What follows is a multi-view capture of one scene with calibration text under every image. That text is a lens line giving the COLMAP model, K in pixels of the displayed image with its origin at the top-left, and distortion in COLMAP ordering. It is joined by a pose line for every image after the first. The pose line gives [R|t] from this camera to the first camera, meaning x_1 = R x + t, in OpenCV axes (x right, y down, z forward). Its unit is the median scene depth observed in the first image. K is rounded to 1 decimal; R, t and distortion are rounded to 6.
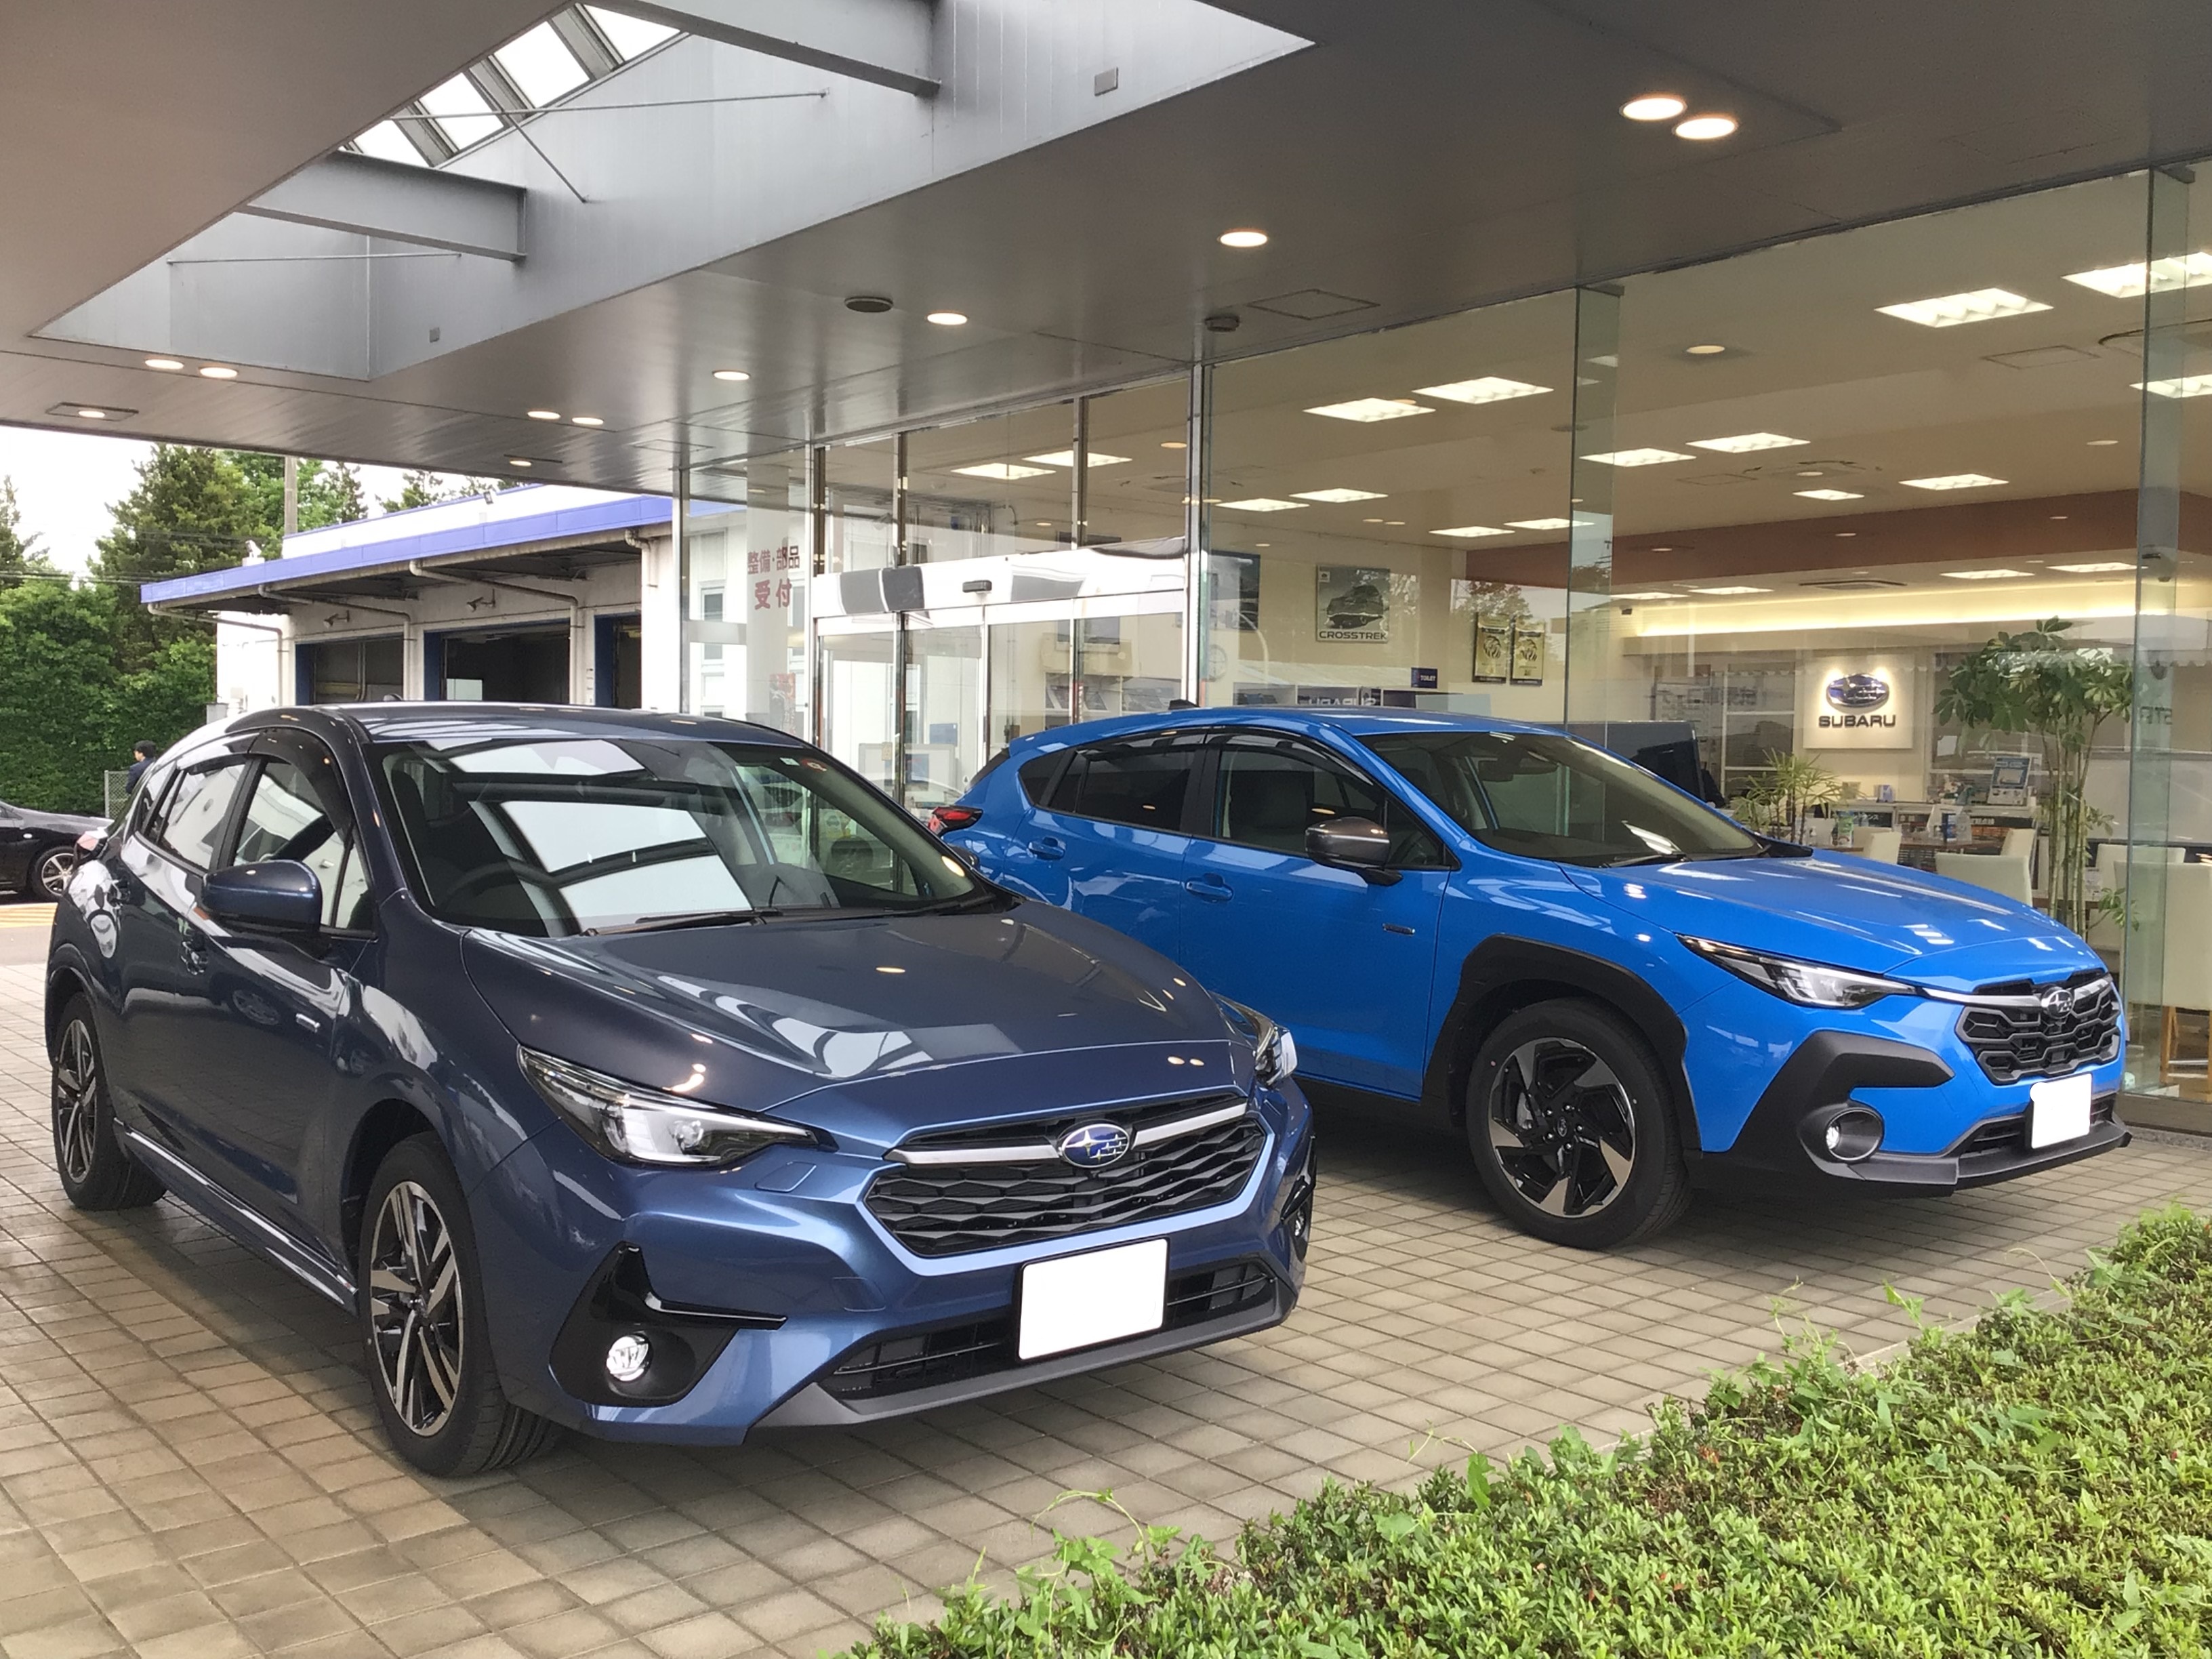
lens RADIAL K [[1998.0, 0, 1106.0], [0, 1998.0, 829.5], [0, 0, 1]] dist [0.009412, -0.011378]
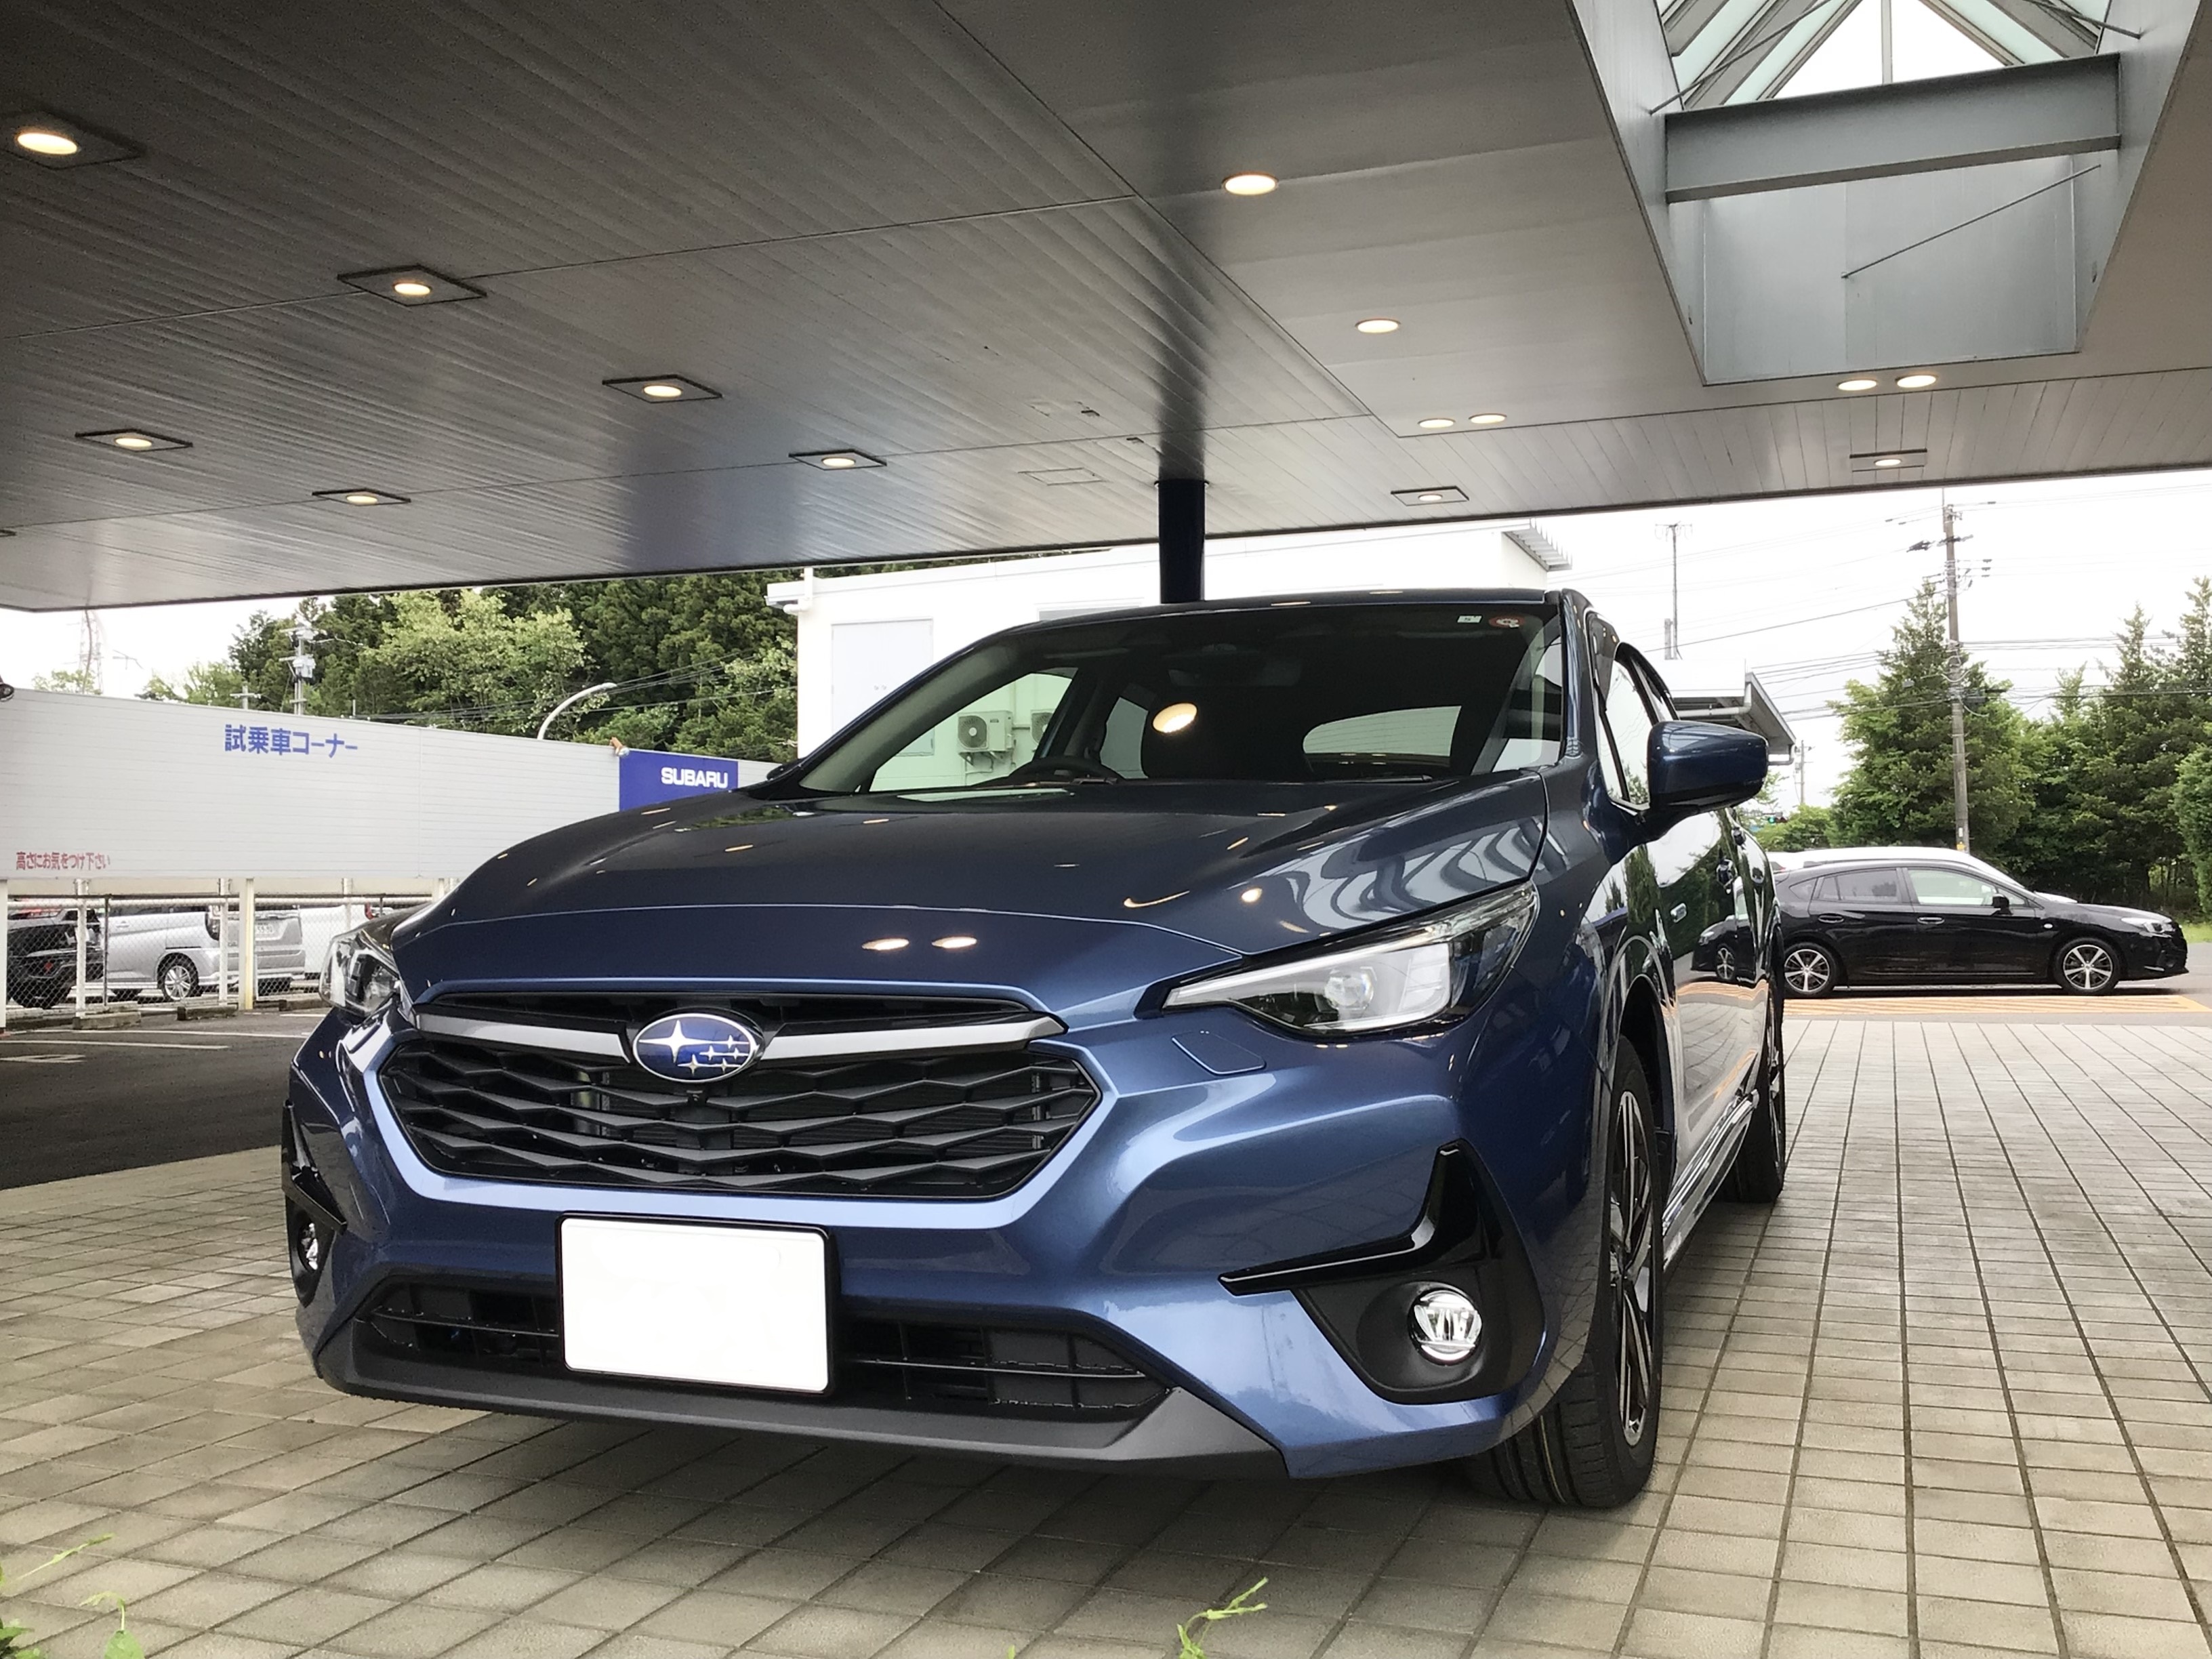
lens RADIAL K [[1969.6, 0, 1106.0], [0, 1969.6, 890.3], [0, 0, 1]] dist [0.013278, 0.004190]
pose [[0.465675, -0.018976, -0.884752, 0.137213], [-0.016164, 0.999421, -0.029943, 0.030115], [0.884808, 0.028245, 0.465099, 0.198219]]
